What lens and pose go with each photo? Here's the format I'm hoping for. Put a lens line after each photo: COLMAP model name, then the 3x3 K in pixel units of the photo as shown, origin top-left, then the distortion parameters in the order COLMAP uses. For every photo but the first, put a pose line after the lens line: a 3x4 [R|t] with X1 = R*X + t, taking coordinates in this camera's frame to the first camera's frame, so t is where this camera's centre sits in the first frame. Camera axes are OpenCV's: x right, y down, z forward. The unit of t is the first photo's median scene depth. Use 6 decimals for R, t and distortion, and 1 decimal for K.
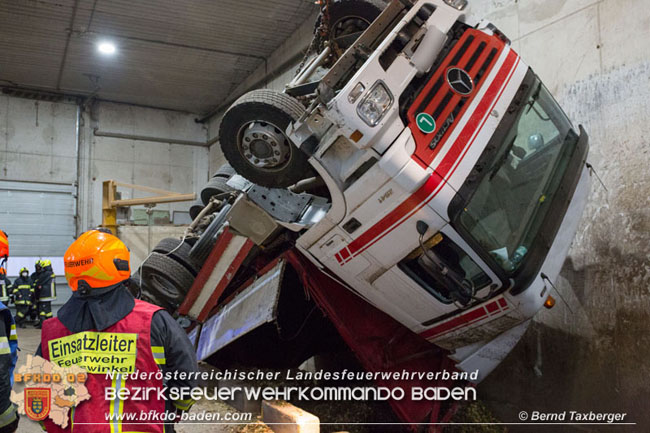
lens RADIAL K [[630.7, 0, 318.1], [0, 630.7, 213.5], [0, 0, 1]] dist [0.008162, 0.000000]
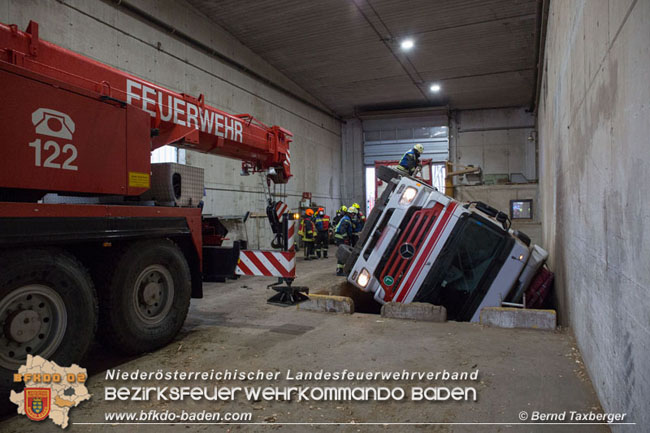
lens RADIAL K [[477.3, 0, 321.6], [0, 477.3, 220.6], [0, 0, 1]] dist [-0.026739, 0.000160]
pose [[0.609025, 0.018126, -0.792944, 0.504872], [0.072064, 0.994339, 0.078079, -0.016902], [0.789870, -0.104695, 0.604272, -0.096073]]
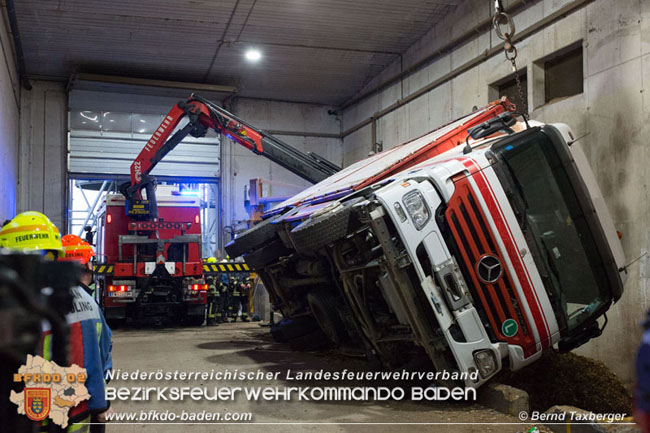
lens RADIAL K [[764.7, 0, 311.0], [0, 764.7, 209.0], [0, 0, 1]] dist [0.033768, 0.000000]
pose [[0.983471, -0.010554, -0.180757, -0.005878], [0.014754, 0.999651, 0.021906, -0.026685], [0.180462, -0.024211, 0.983284, -0.250804]]
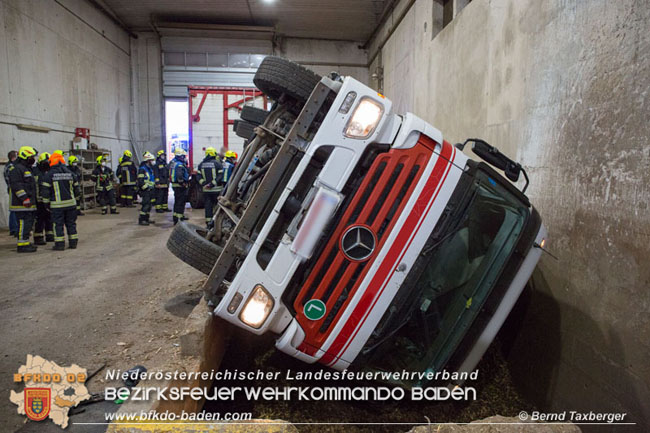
lens RADIAL K [[453.3, 0, 323.2], [0, 453.3, 217.1], [0, 0, 1]] dist [-0.080832, 0.056825]
pose [[0.903959, 0.071488, -0.421602, 0.194130], [0.017328, 0.978994, 0.203153, 0.008152], [0.427268, -0.190947, 0.883731, 0.109331]]
